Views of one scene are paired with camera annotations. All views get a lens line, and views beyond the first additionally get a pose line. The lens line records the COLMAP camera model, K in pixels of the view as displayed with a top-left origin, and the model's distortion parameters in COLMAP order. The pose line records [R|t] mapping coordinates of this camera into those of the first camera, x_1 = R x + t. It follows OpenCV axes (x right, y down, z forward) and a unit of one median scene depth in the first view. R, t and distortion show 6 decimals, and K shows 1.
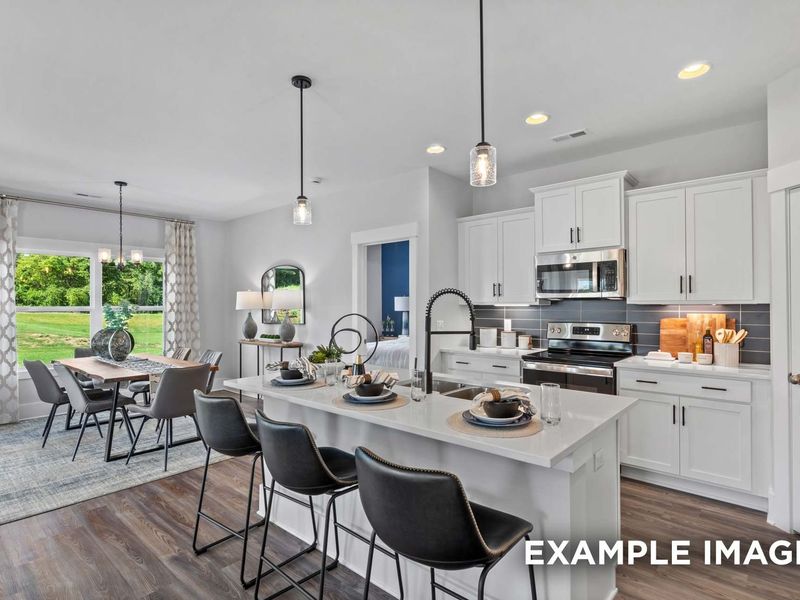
lens RADIAL K [[430.9, 0, 380.2], [0, 430.9, 303.1], [0, 0, 1]] dist [0.003709, 0.000141]
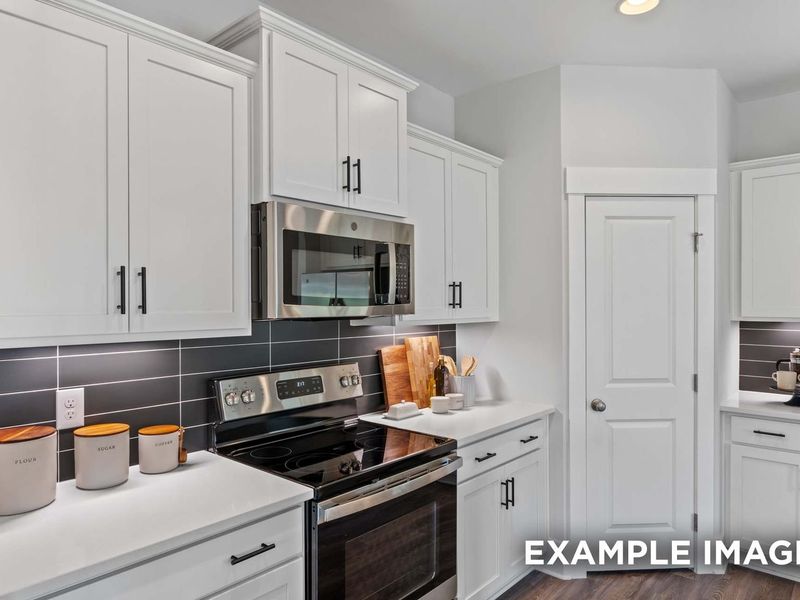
lens RADIAL K [[536.3, 0, 396.6], [0, 536.3, 311.2], [0, 0, 1]] dist [-0.005743, -0.003933]
pose [[-0.030268, -0.010797, 0.999484, -0.101842], [0.000195, 0.999942, 0.010808, -0.023913], [-0.999542, 0.000522, -0.030264, 0.983535]]
